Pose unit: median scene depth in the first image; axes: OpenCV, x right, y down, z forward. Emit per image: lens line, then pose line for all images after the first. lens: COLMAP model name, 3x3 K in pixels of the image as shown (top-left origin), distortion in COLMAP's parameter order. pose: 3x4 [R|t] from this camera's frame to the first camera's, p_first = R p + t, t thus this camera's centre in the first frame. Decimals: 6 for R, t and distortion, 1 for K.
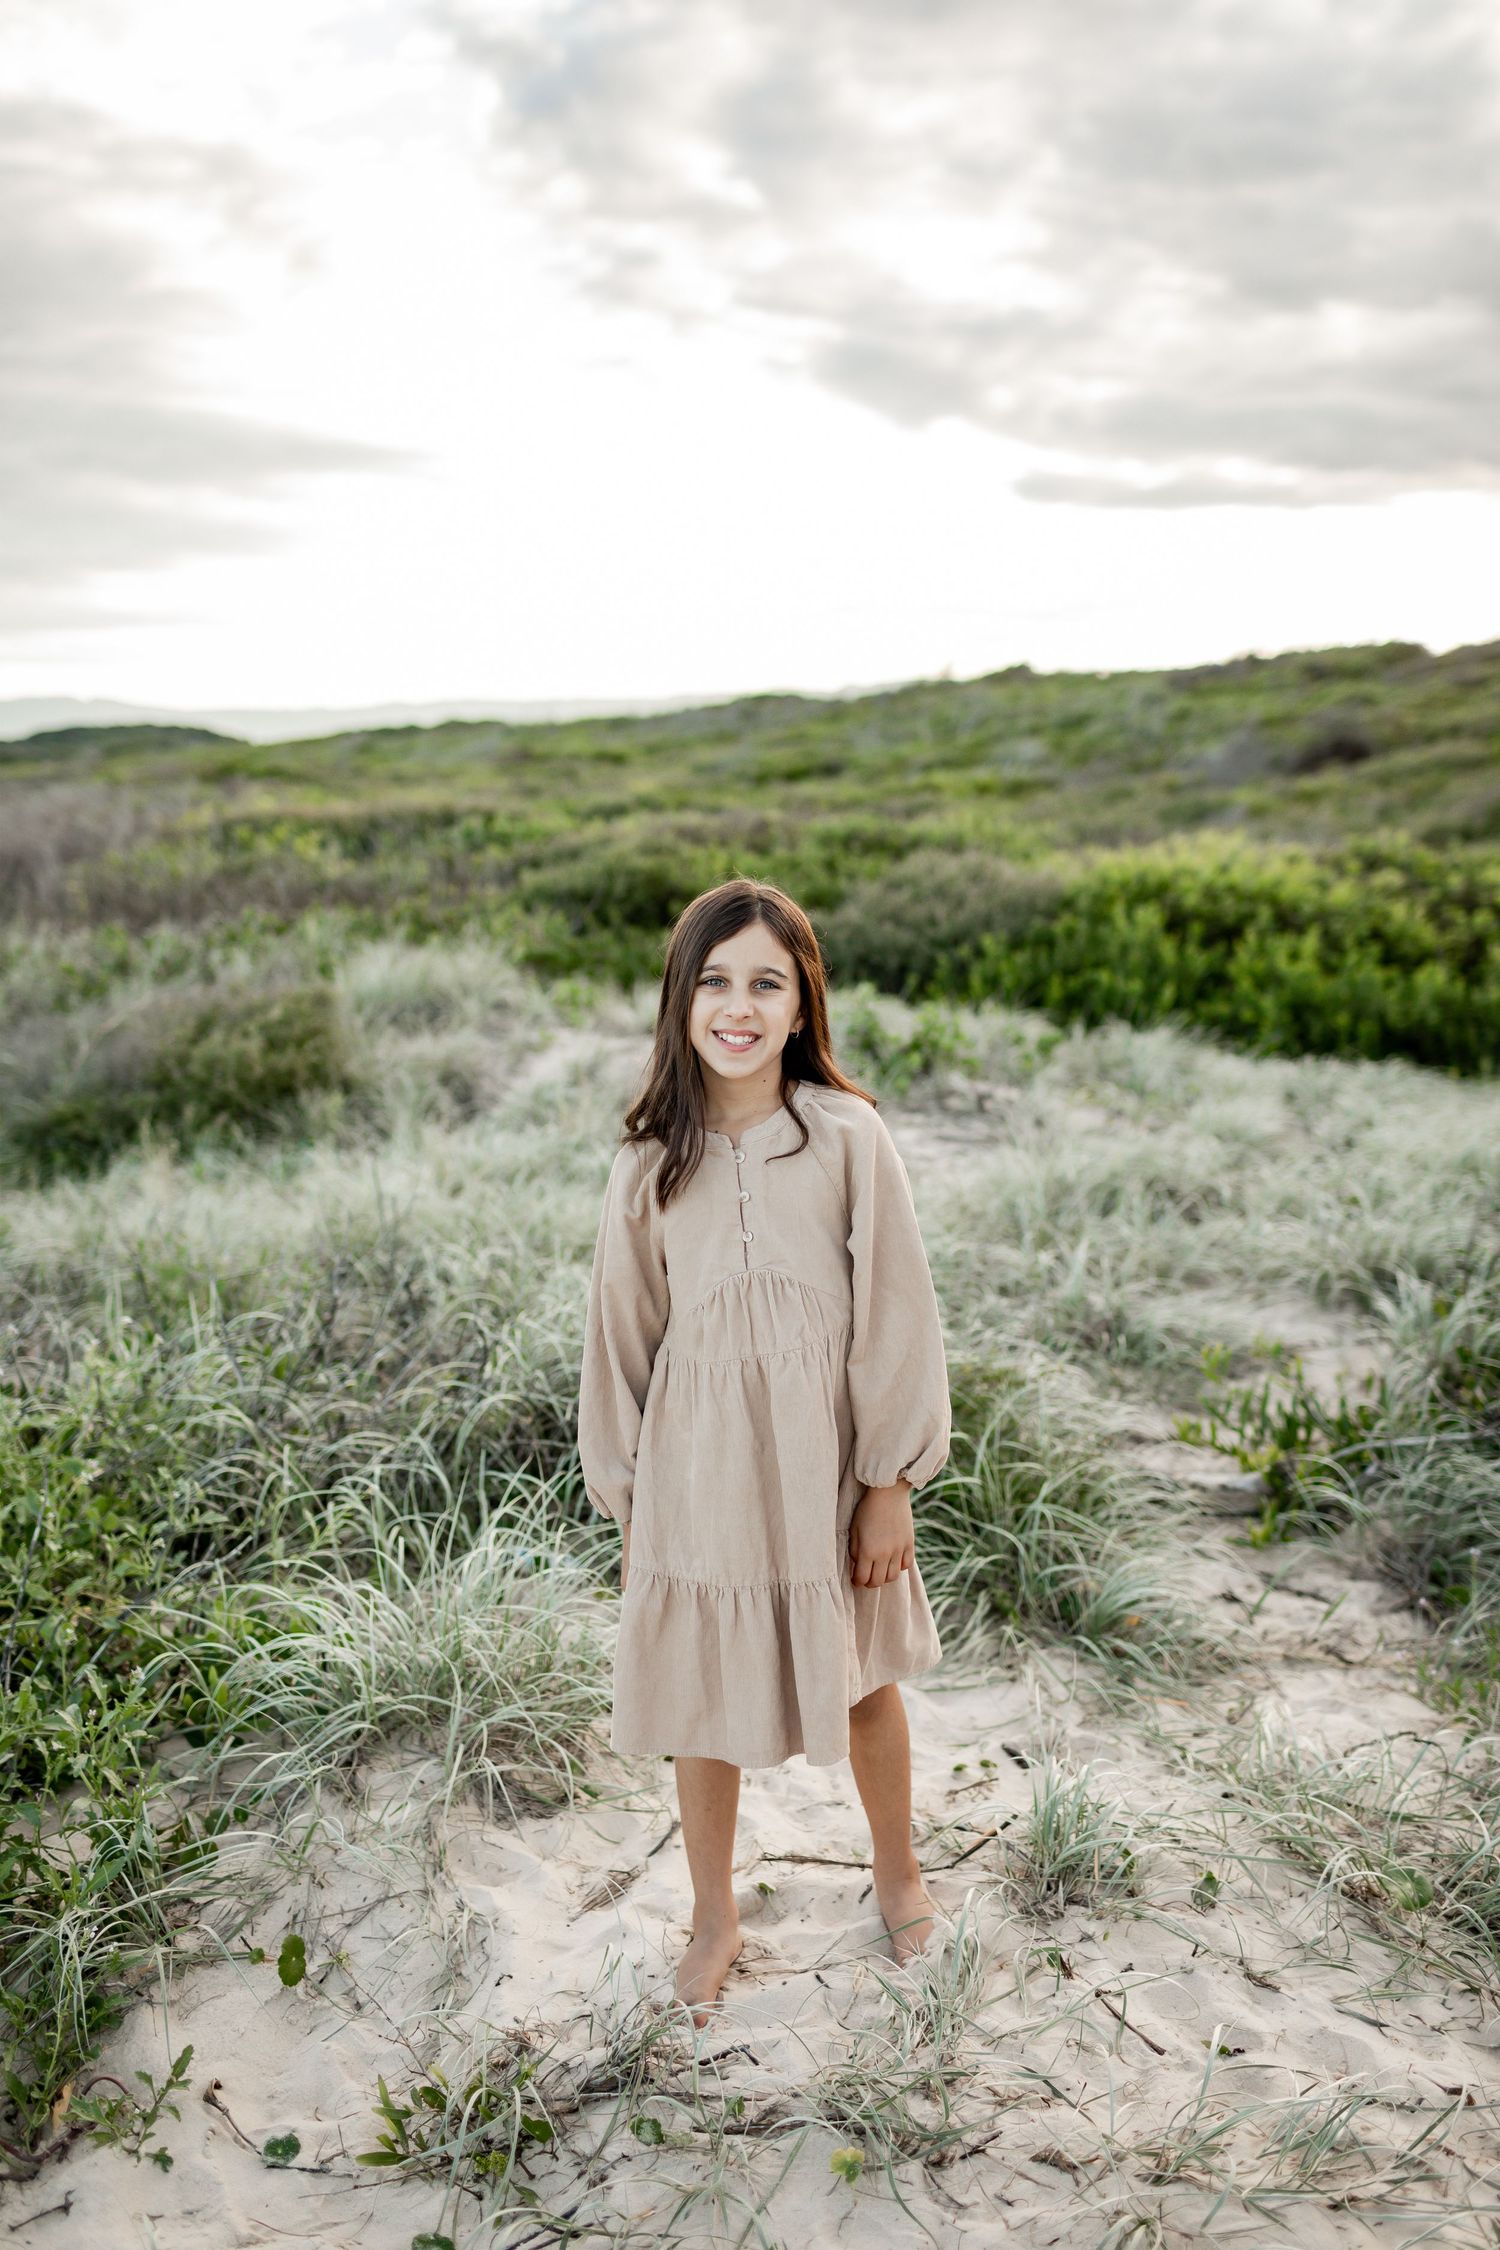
lens RADIAL K [[2168.2, 0, 760.2], [0, 2168.2, 1136.5], [0, 0, 1]] dist [0.008840, -0.003665]
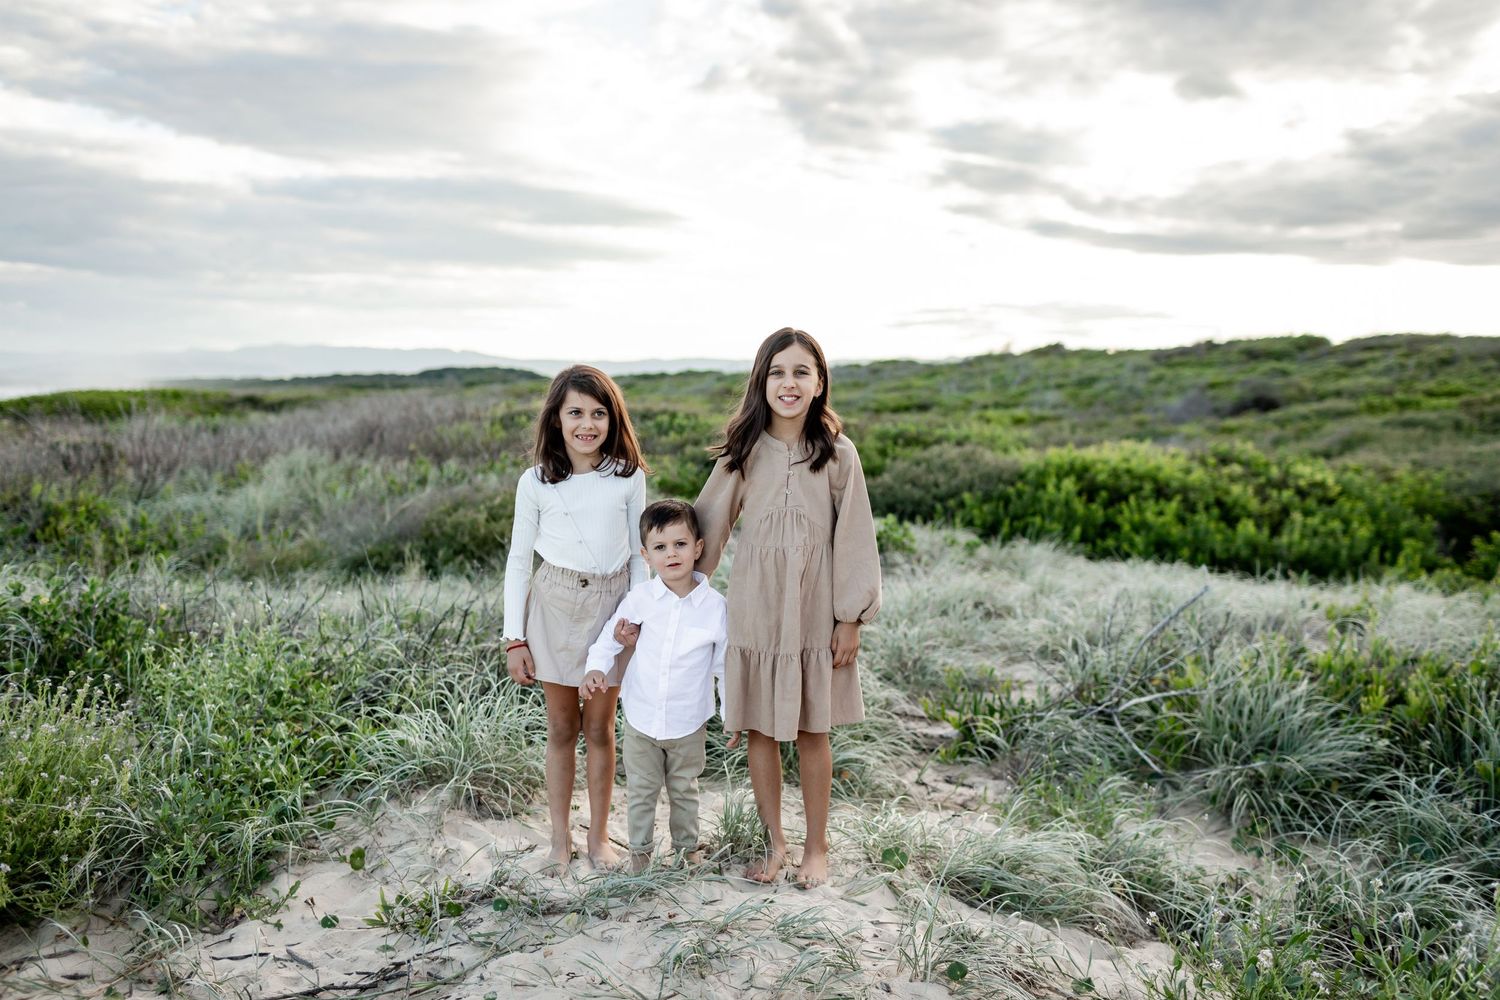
lens RADIAL K [[1445.5, 0, 753.7], [0, 1445.5, 515.8], [0, 0, 1]] dist [0.008840, -0.003665]
pose [[0.994973, 0.040487, -0.091597, 0.108725], [-0.048878, 0.994623, -0.091298, 0.065291], [0.087409, 0.095316, 0.991602, -0.144334]]
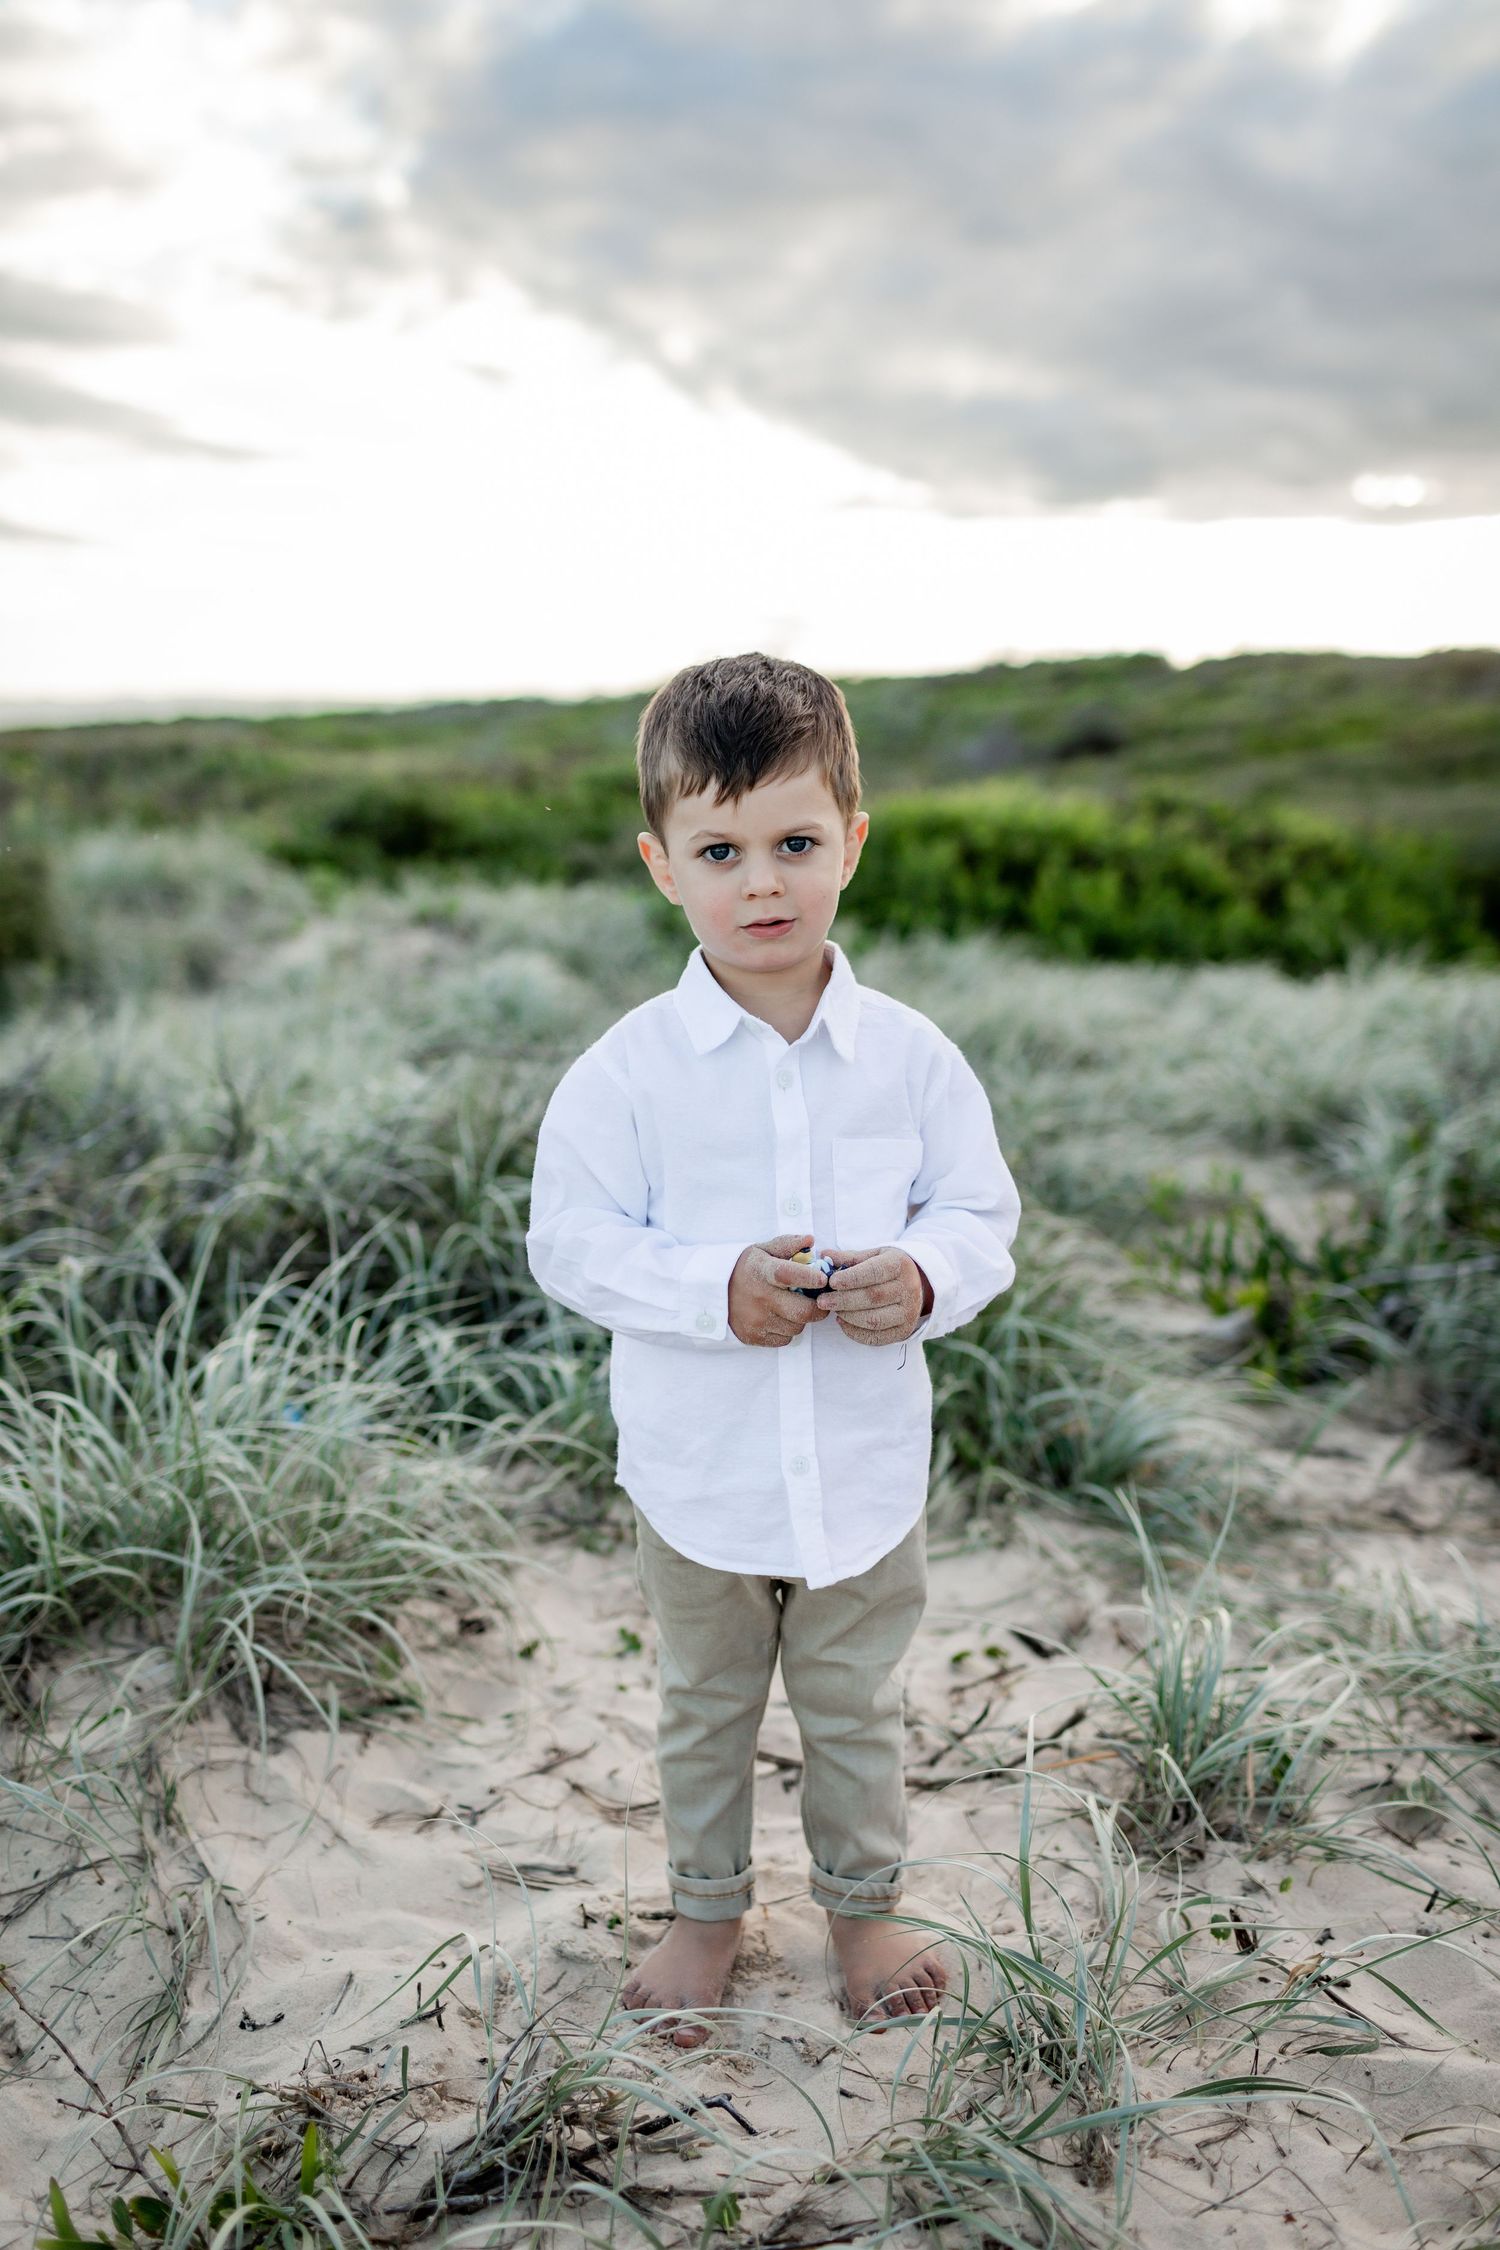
lens RADIAL K [[2168.2, 0, 760.2], [0, 2168.2, 1136.5], [0, 0, 1]] dist [0.008840, -0.003665]
pose [[0.993148, 0.003922, 0.116795, -0.023435], [-0.003395, 0.999983, -0.004709, 0.063763], [-0.116811, 0.004281, 0.993145, 0.162224]]
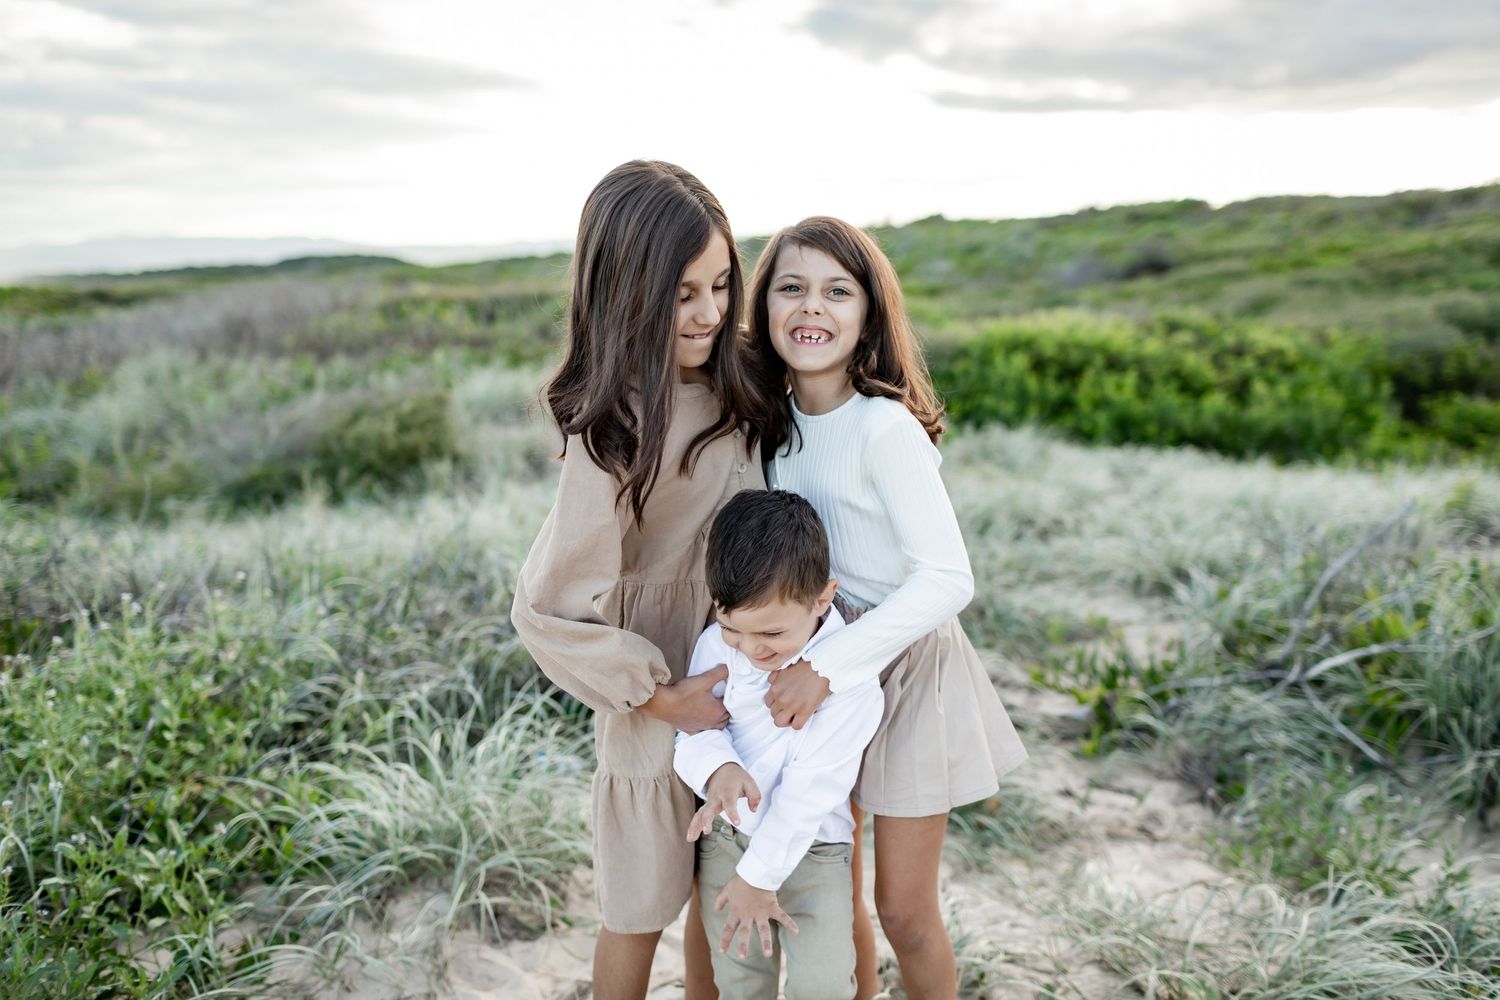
lens RADIAL K [[1445.5, 0, 753.7], [0, 1445.5, 515.8], [0, 0, 1]] dist [0.008840, -0.003665]
pose [[0.999966, 0.004683, -0.006793, 0.017135], [-0.004750, 0.999940, -0.009912, 0.031048], [0.006746, 0.009944, 0.999928, 0.062190]]
